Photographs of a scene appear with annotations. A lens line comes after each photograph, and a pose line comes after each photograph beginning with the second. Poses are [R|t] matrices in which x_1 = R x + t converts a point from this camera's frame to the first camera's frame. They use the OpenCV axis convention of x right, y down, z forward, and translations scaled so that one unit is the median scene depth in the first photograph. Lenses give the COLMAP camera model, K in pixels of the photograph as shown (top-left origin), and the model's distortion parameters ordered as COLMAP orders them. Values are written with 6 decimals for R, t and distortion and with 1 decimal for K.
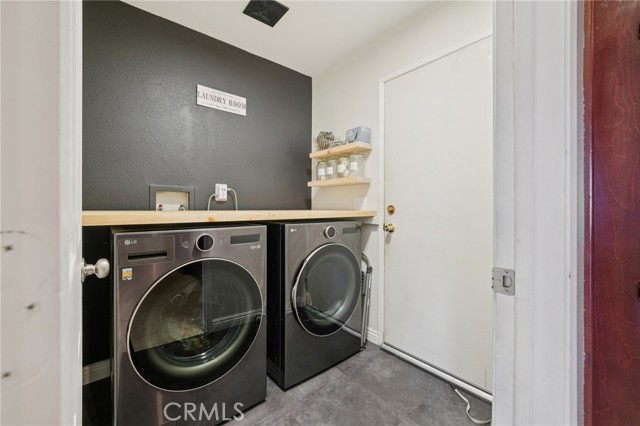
lens RADIAL K [[257.4, 0, 318.4], [0, 257.4, 207.6], [0, 0, 1]] dist [0.002315, 0.000167]
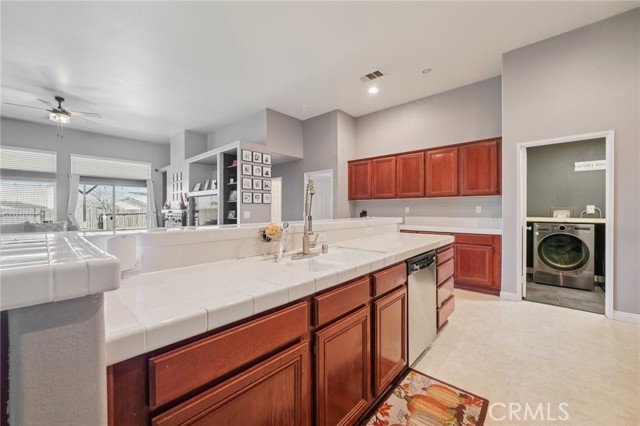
lens RADIAL K [[257.4, 0, 317.8], [0, 257.4, 210.9], [0, 0, 1]] dist [0.002315, 0.000167]
pose [[0.150341, 0.001007, -0.988634, 1.535485], [-0.001504, 0.999999, 0.000790, -0.052616], [0.988633, 0.001368, 0.150342, -1.689071]]
